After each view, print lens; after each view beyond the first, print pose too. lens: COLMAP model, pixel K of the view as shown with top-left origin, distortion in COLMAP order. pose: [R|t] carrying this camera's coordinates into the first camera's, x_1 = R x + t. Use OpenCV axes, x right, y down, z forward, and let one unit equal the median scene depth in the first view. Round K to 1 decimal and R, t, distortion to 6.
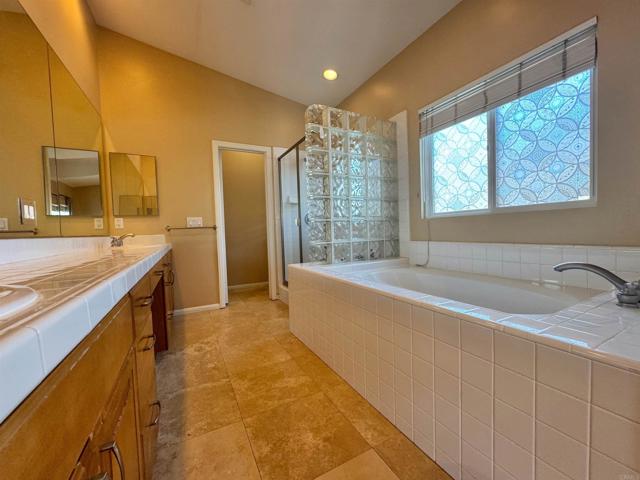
lens RADIAL K [[256.3, 0, 319.2], [0, 256.3, 240.0], [0, 0, 1]] dist [-0.002925, -0.000081]
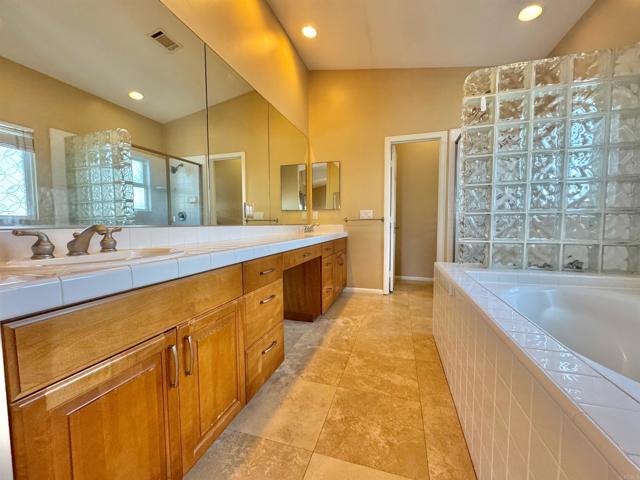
lens RADIAL K [[256.3, 0, 319.2], [0, 256.3, 240.0], [0, 0, 1]] dist [-0.002925, -0.000081]
pose [[0.702208, 0.072511, -0.708270, 0.241383], [-0.043823, 0.997316, 0.058655, -0.019020], [0.710622, -0.010150, 0.703501, 0.068102]]
